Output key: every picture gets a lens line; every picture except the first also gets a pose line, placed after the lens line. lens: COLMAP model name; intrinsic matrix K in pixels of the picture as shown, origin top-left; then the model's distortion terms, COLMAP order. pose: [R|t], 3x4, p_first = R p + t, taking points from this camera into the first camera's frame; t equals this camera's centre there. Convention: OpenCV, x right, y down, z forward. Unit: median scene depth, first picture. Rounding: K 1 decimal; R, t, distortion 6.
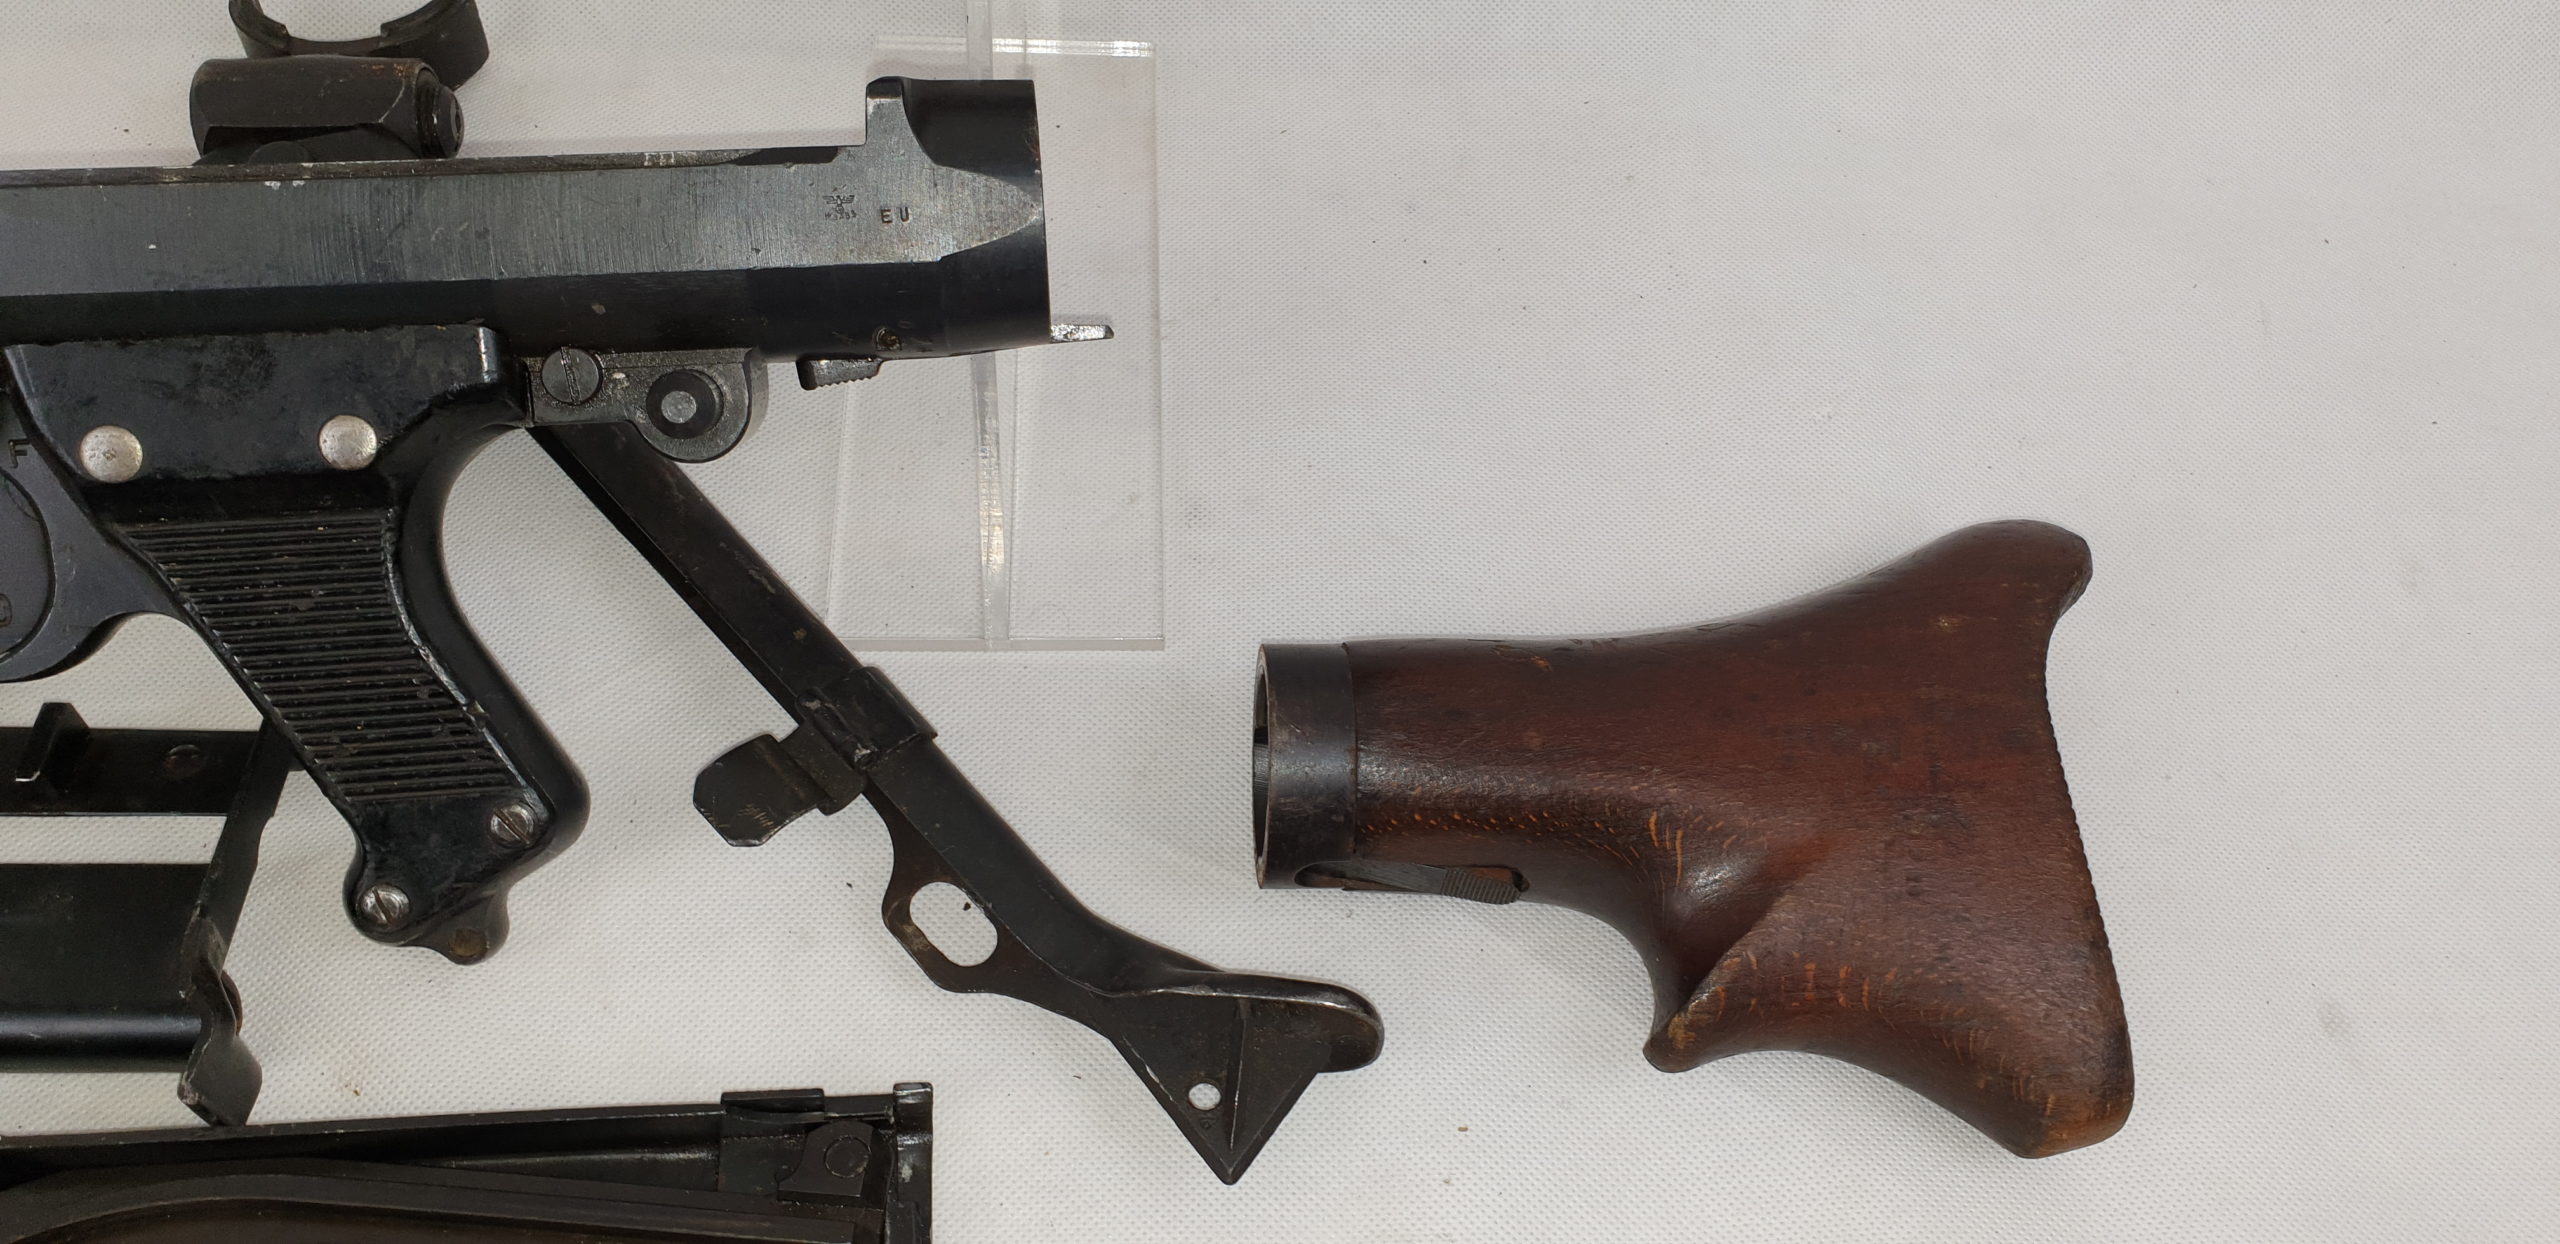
lens RADIAL K [[1838.0, 0, 1281.7], [0, 1838.0, 579.2], [0, 0, 1]] dist [0.011313, 0.003405]
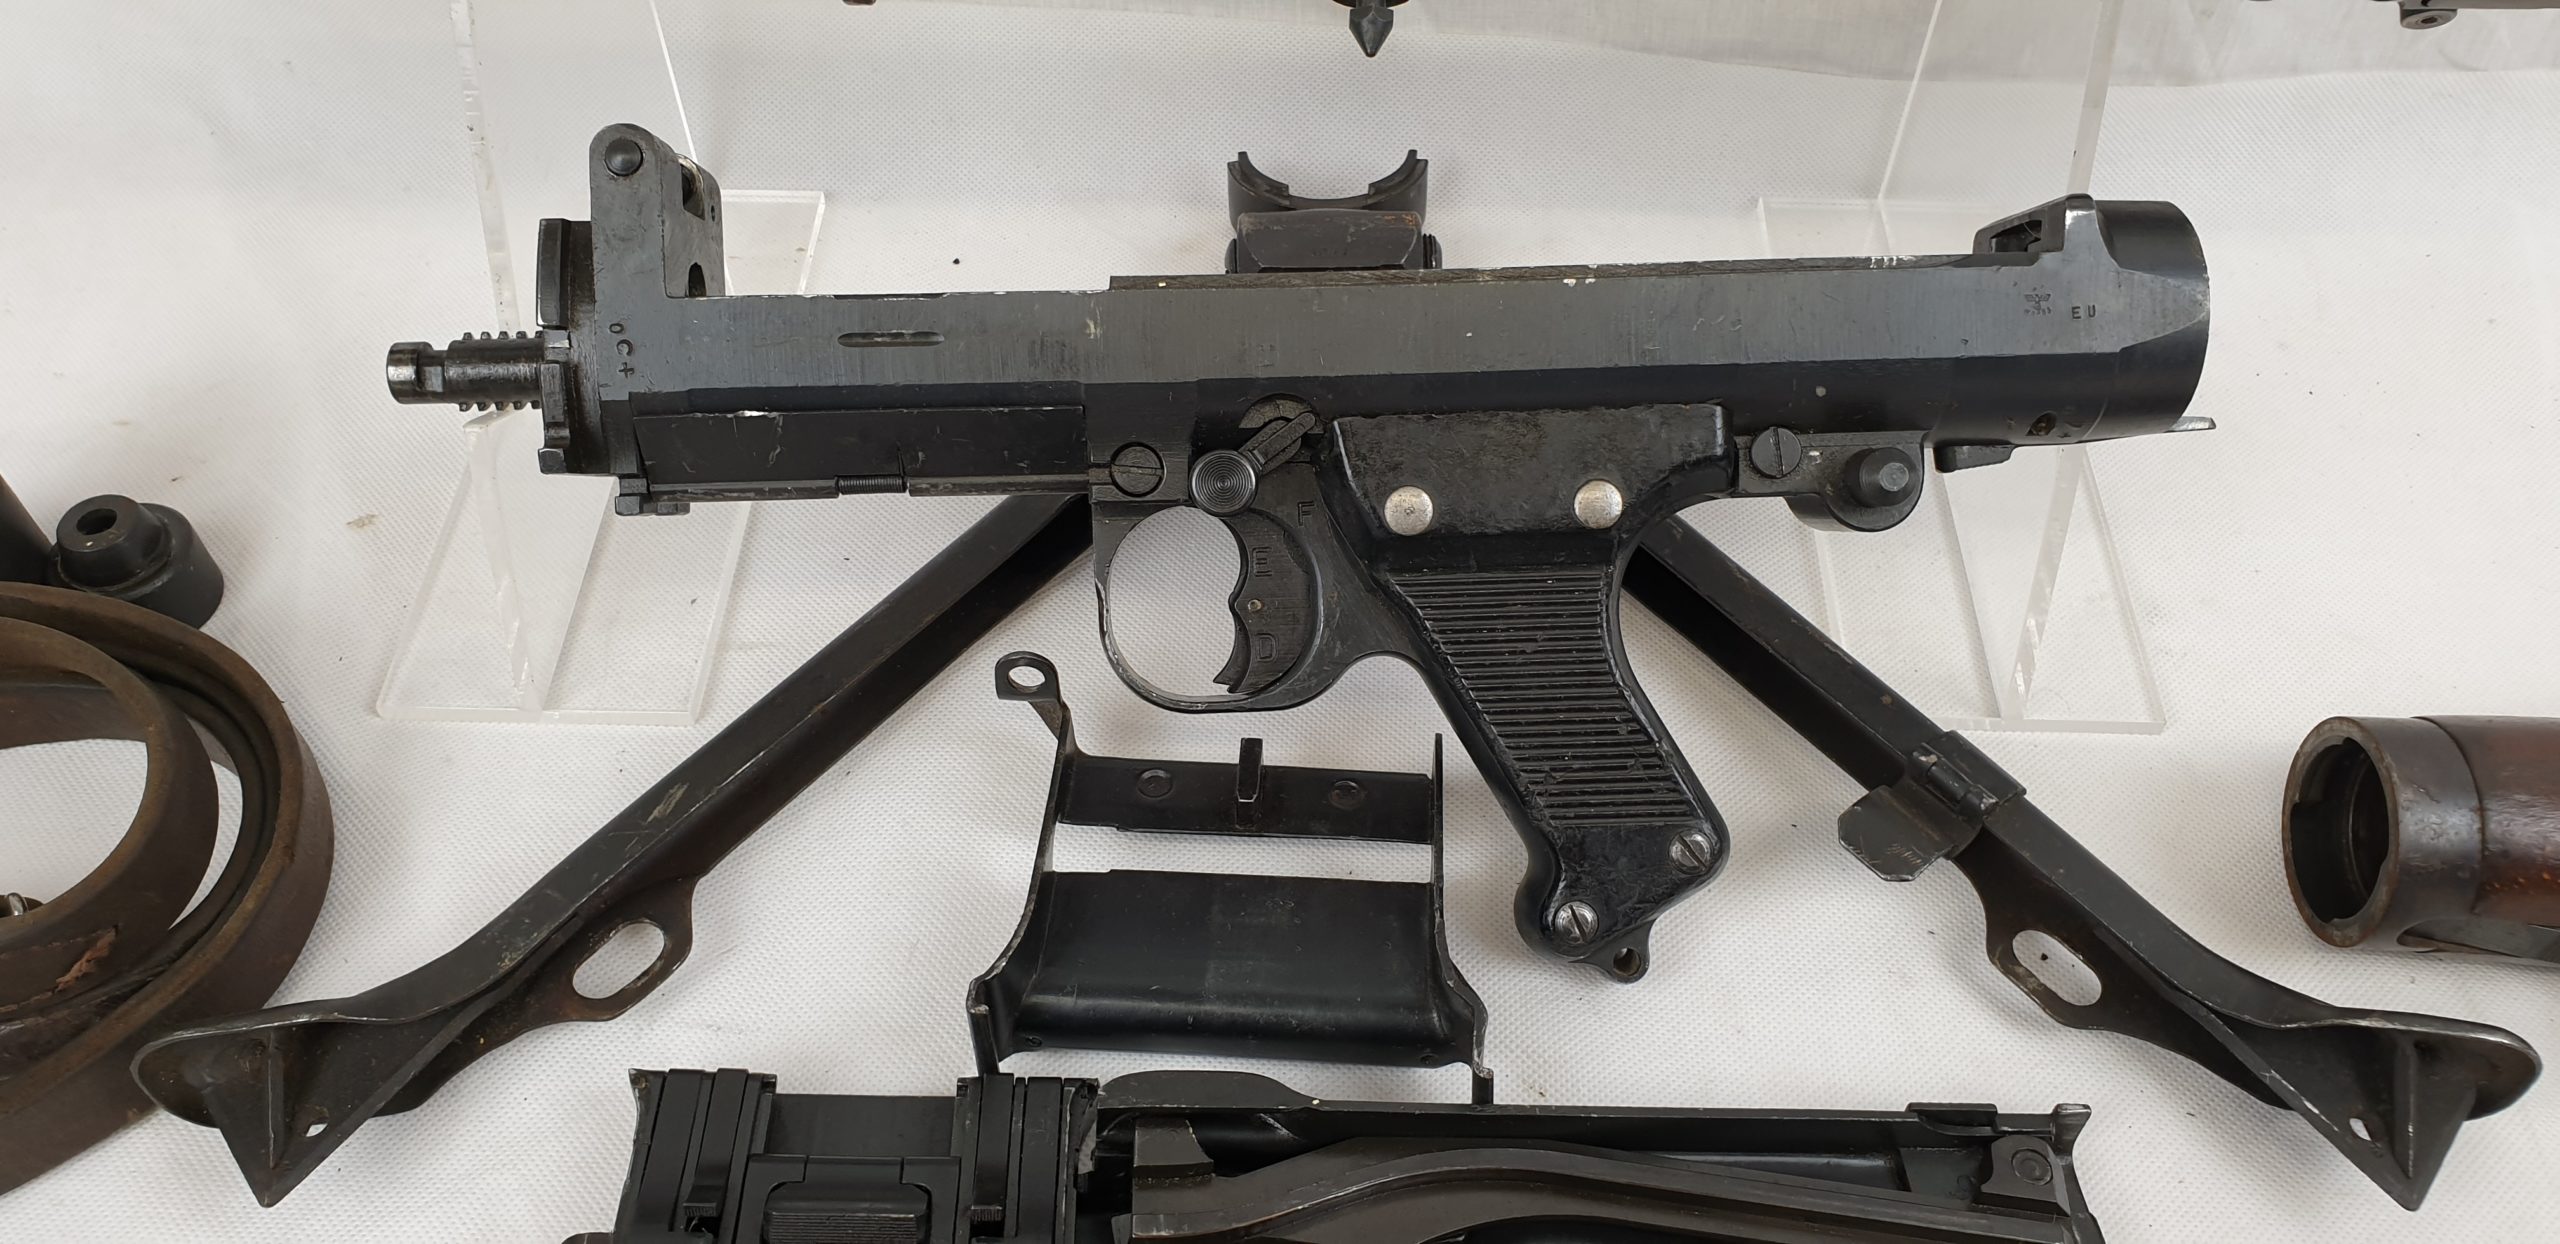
lens RADIAL K [[1845.4, 0, 1304.6], [0, 1845.4, 600.9], [0, 0, 1]] dist [0.015333, -0.006069]
pose [[0.994382, 0.016231, -0.104603, -0.543671], [-0.027584, 0.993766, -0.108017, 0.110978], [0.102197, 0.110295, 0.988631, -0.149644]]
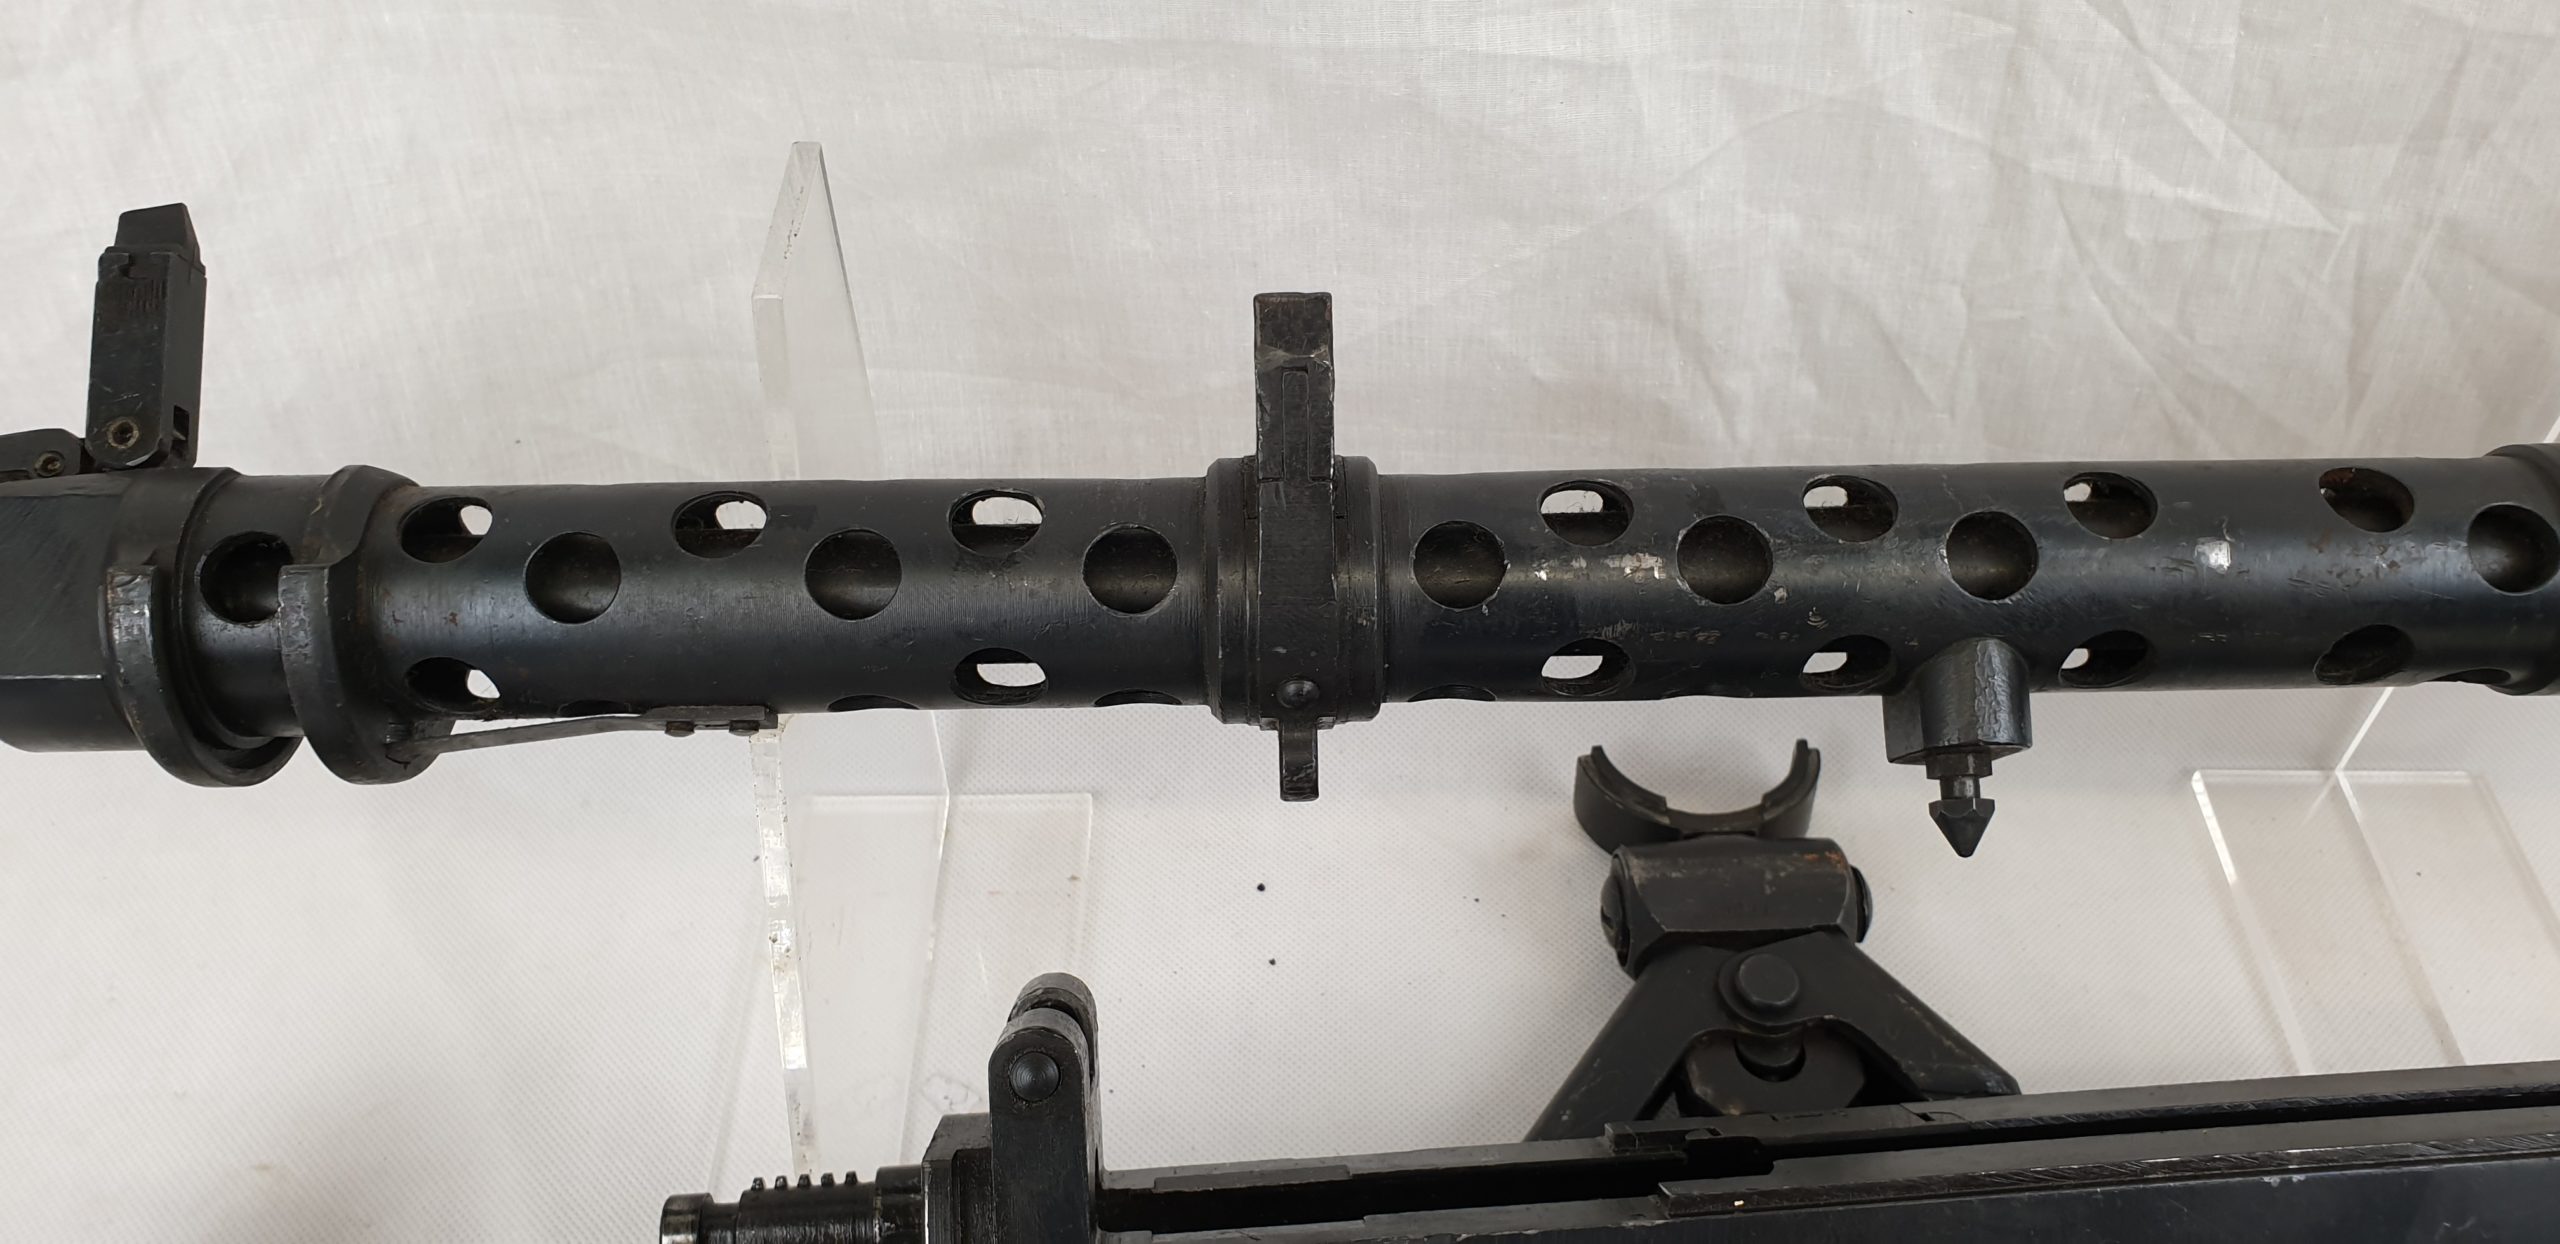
lens RADIAL K [[1850.5, 0, 1312.0], [0, 1850.5, 623.2], [0, 0, 1]] dist [-0.005919, -0.001589]
pose [[0.996533, -0.011465, -0.082406, -0.861674], [-0.002667, 0.985548, -0.169375, -0.302297], [0.083157, 0.169008, 0.982100, 0.033767]]
